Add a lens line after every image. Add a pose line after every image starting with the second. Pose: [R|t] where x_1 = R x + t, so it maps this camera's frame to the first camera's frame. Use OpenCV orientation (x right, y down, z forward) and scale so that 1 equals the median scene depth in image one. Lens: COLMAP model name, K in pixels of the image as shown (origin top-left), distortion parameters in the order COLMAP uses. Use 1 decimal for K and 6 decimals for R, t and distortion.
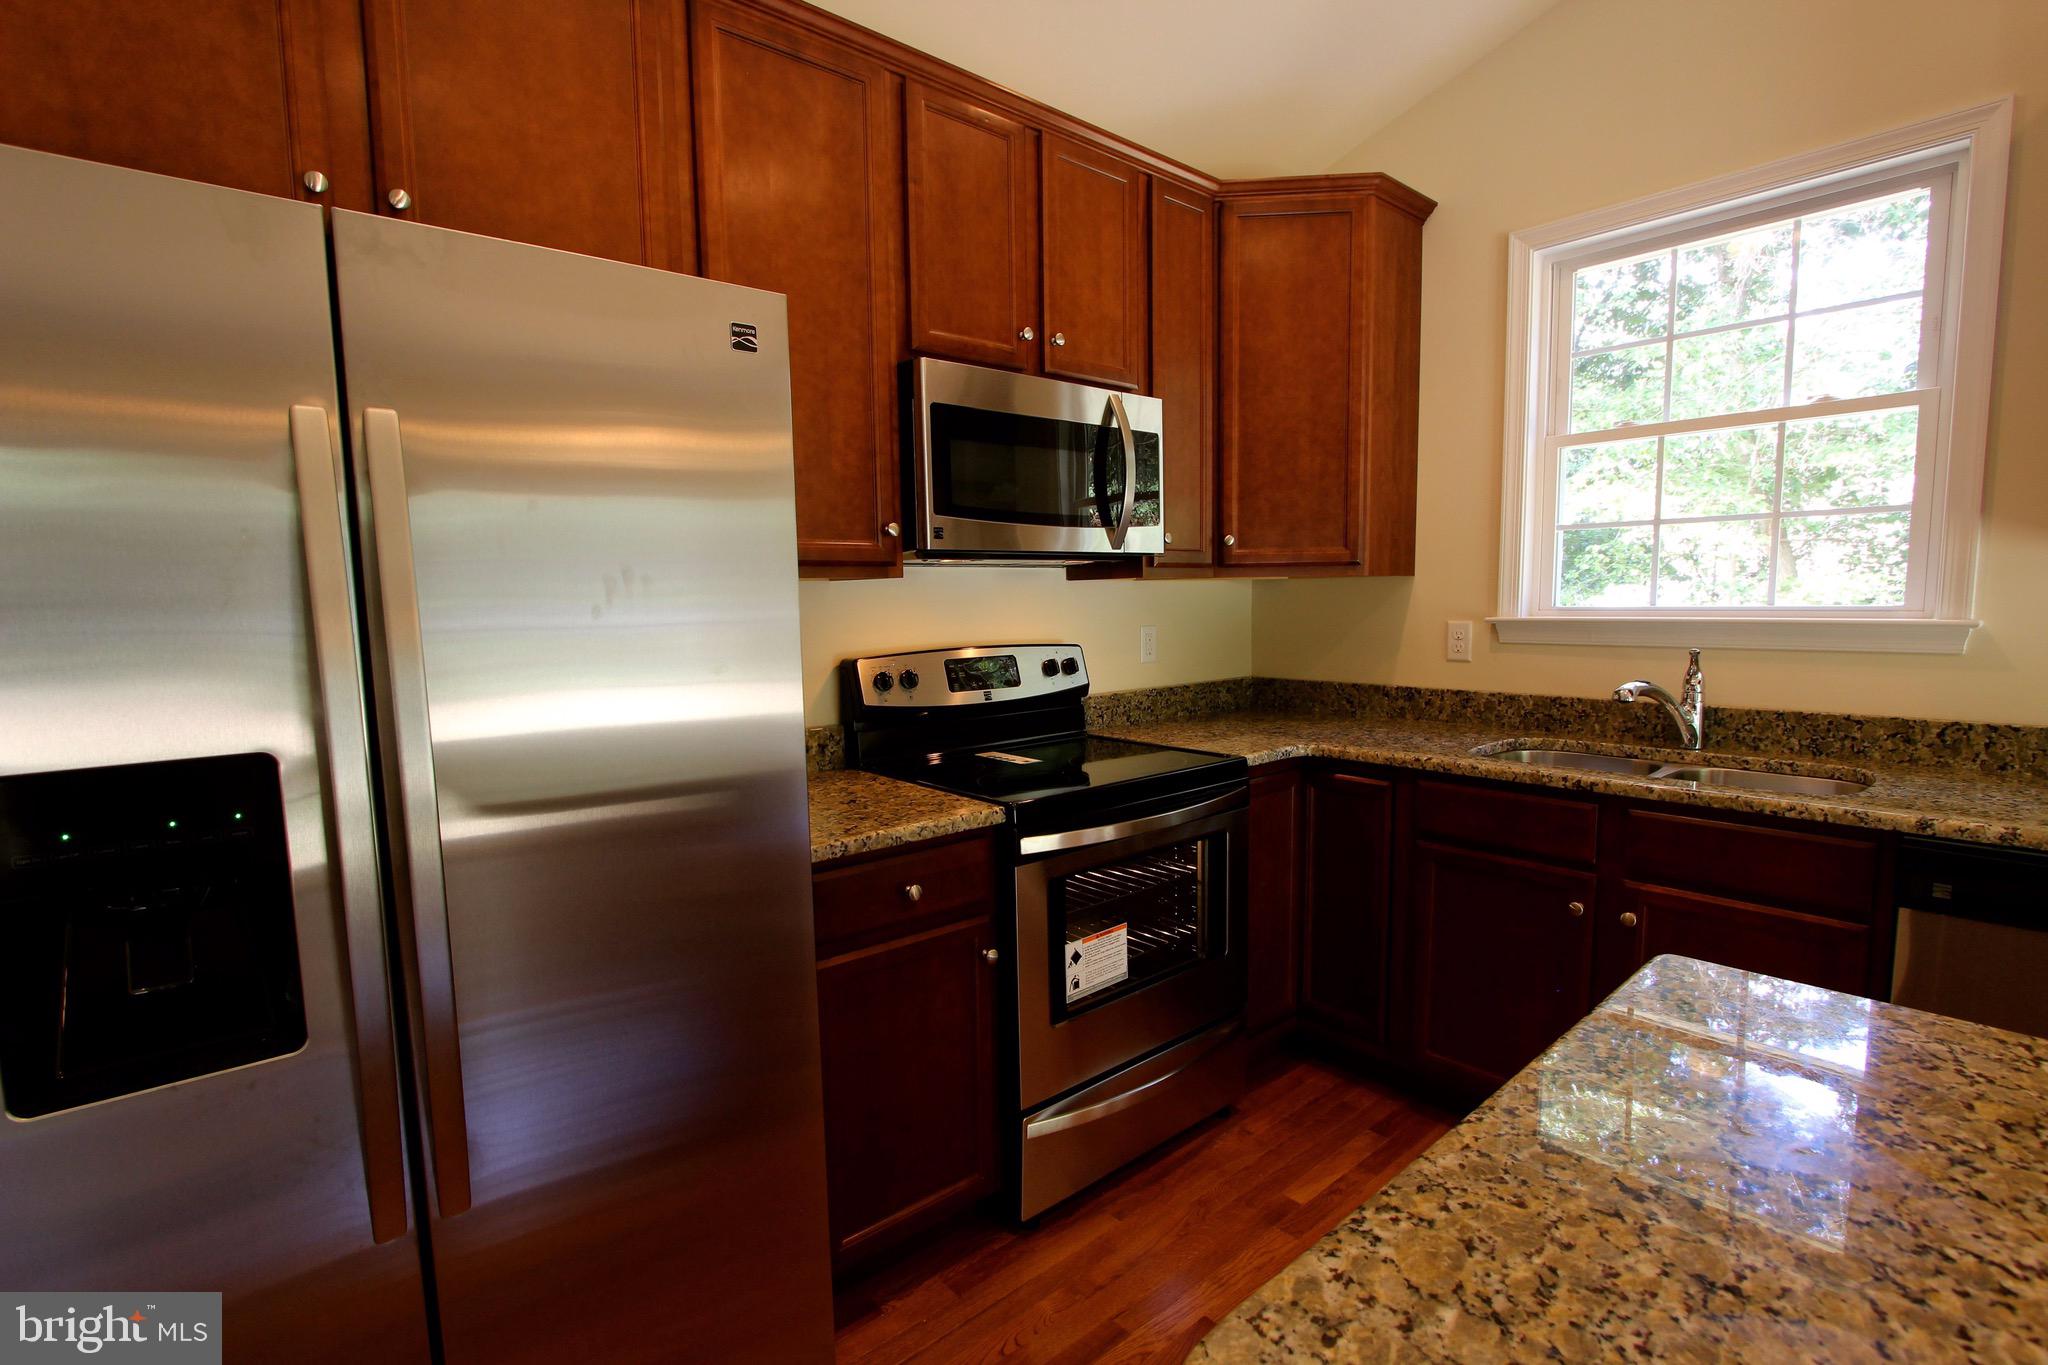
lens RADIAL K [[949.4, 0, 1022.5], [0, 949.4, 700.3], [0, 0, 1]] dist [-0.020972, 0.004580]
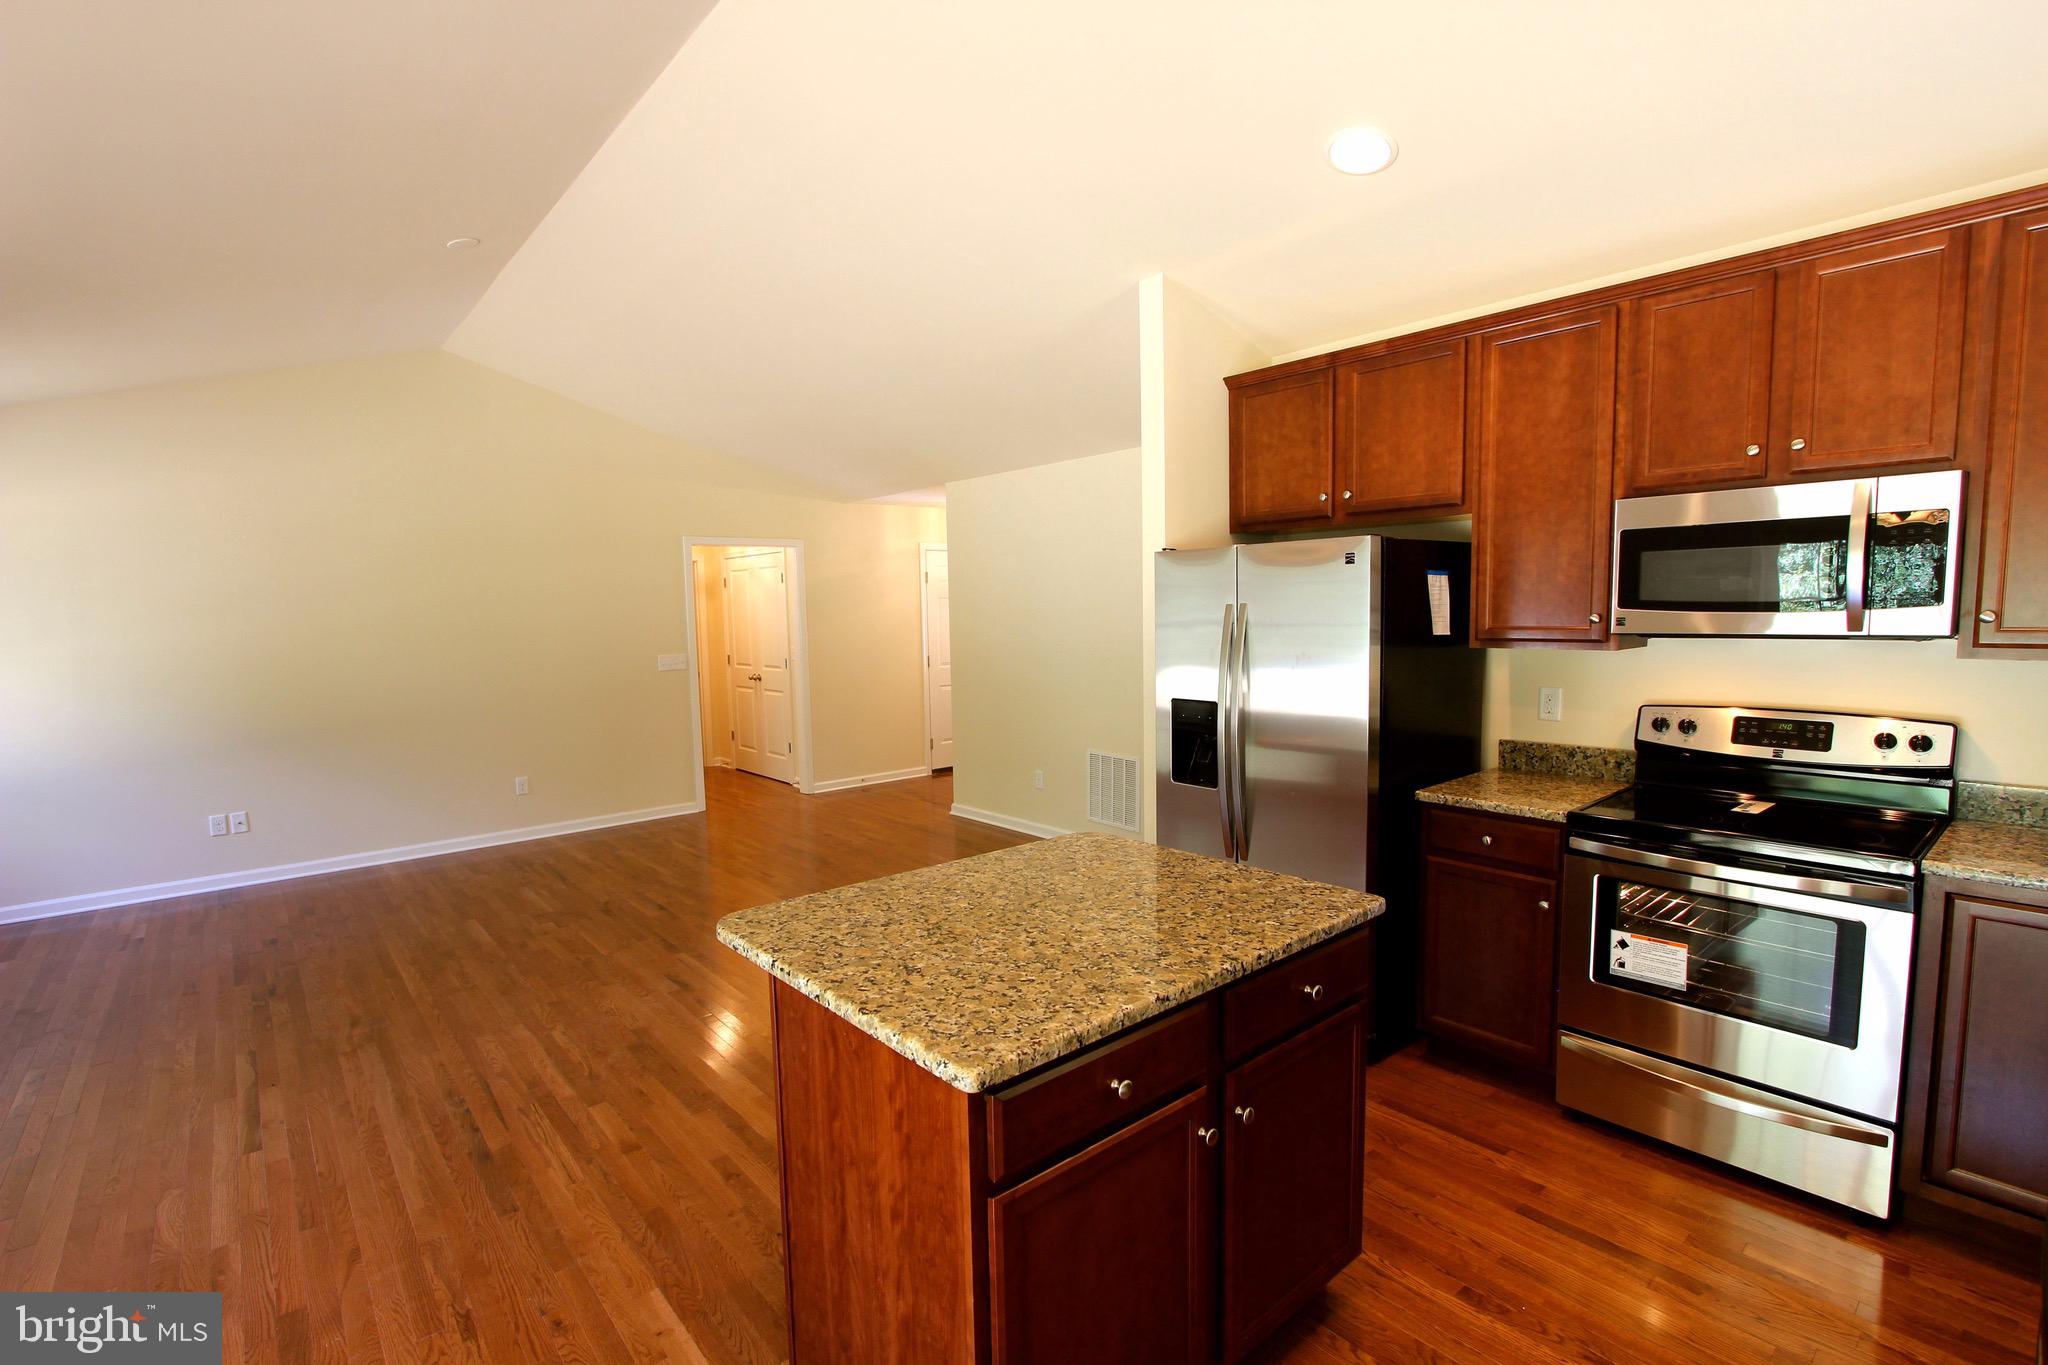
lens RADIAL K [[949.4, 0, 1021.0], [0, 949.4, 697.4], [0, 0, 1]] dist [-0.020972, 0.004580]
pose [[-0.006526, 0.115325, -0.993306, 1.274716], [-0.088588, 0.989355, 0.115448, -0.142655], [0.996047, 0.088748, 0.003760, 0.116695]]
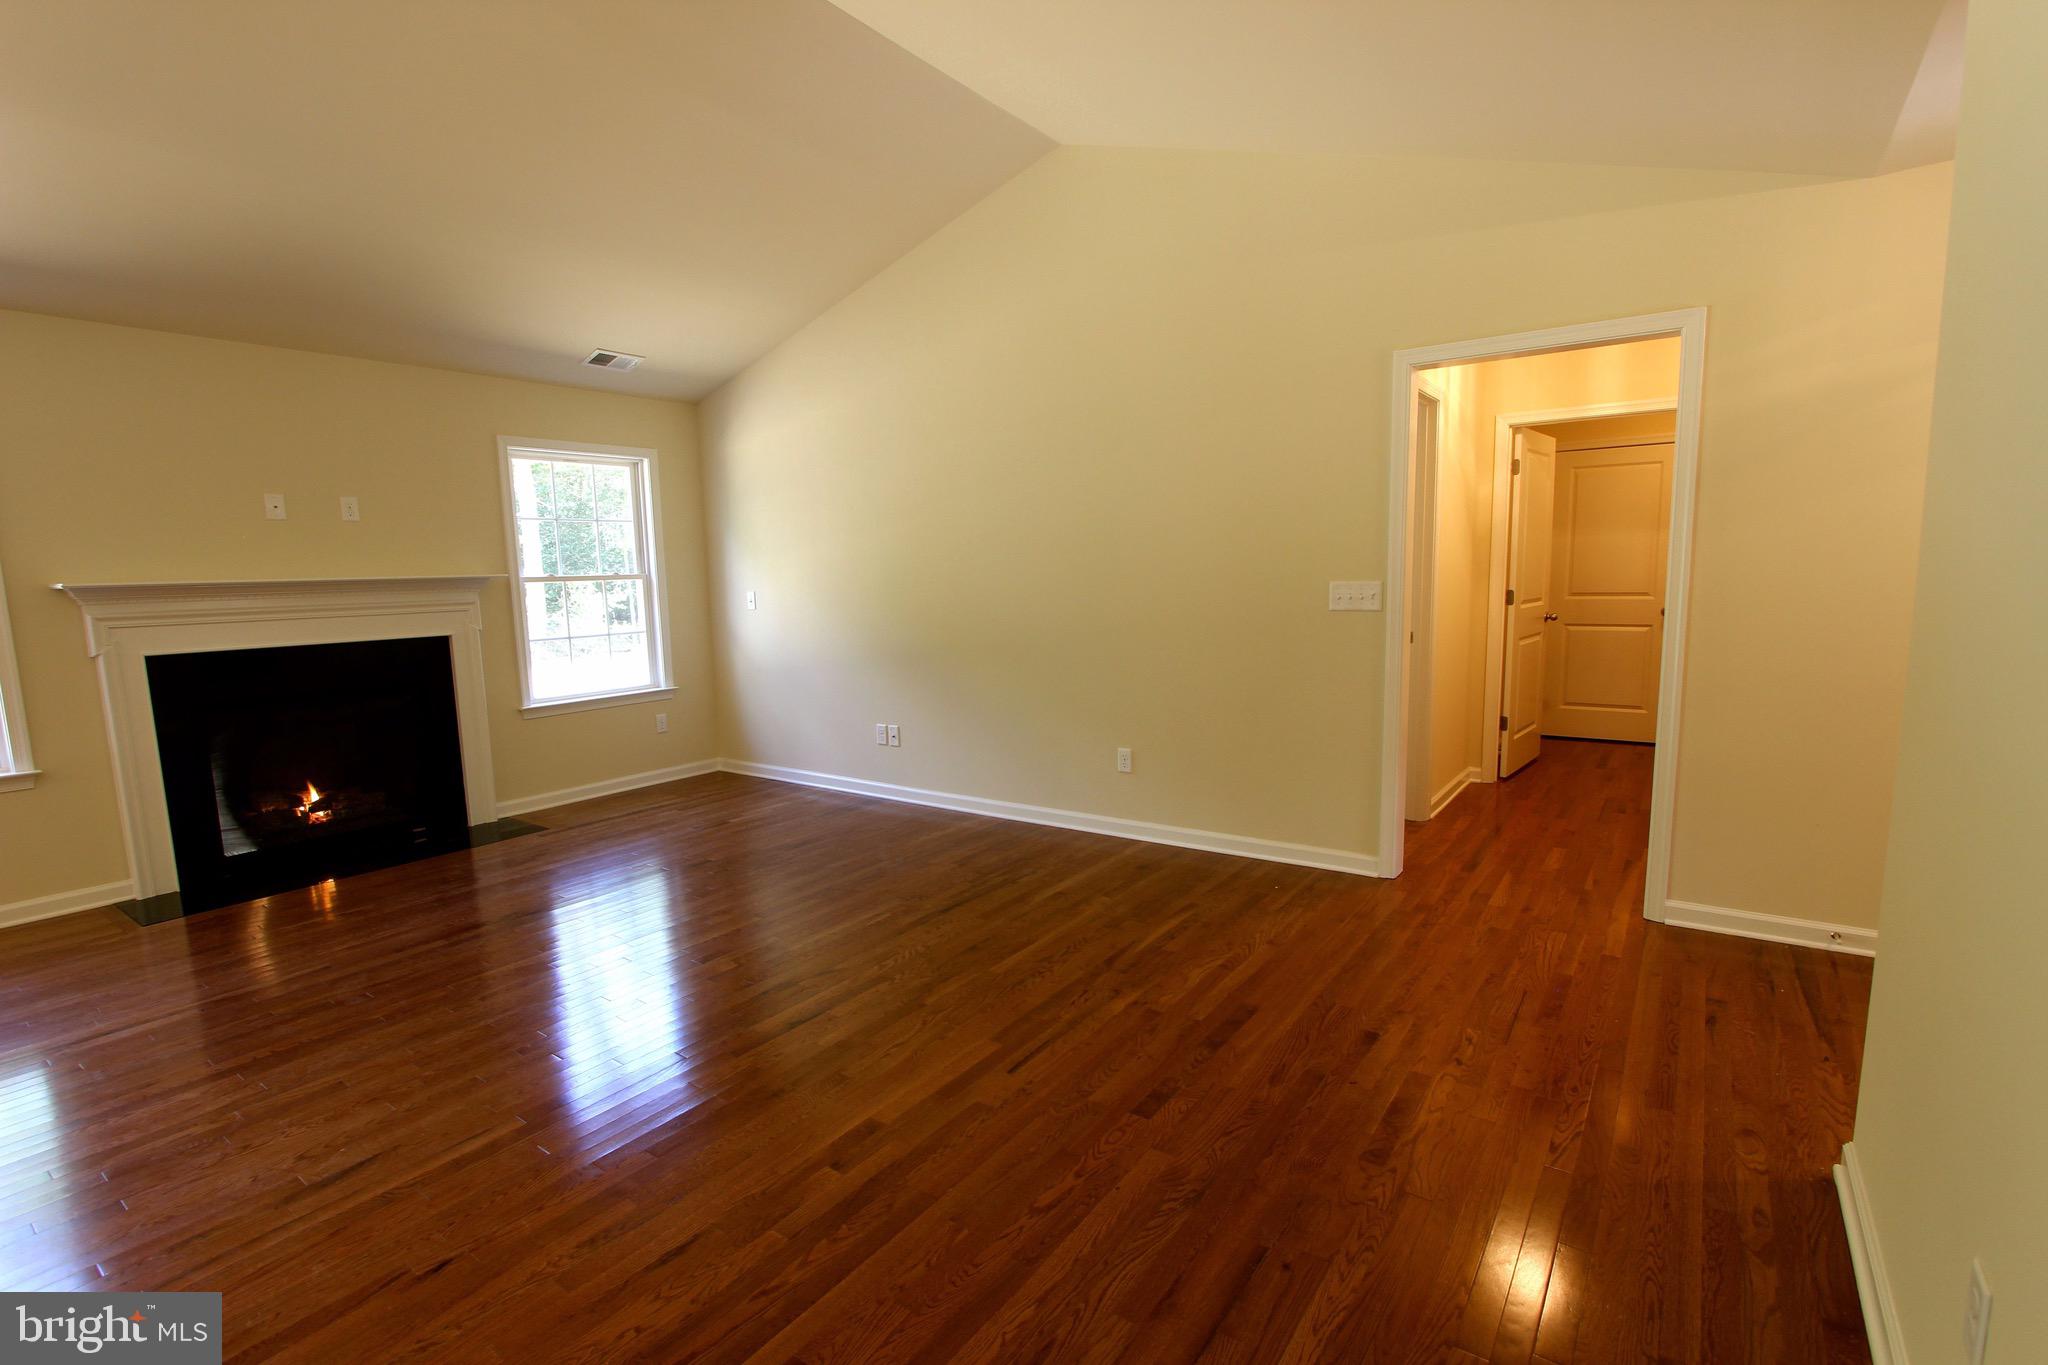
lens RADIAL K [[949.4, 0, 1023.5], [0, 949.4, 695.5], [0, 0, 1]] dist [-0.020972, 0.004580]
pose [[-0.970575, 0.072777, -0.229539, -1.073031], [0.015263, 0.969912, 0.242979, -0.034606], [0.240315, 0.232326, -0.942483, 0.507743]]
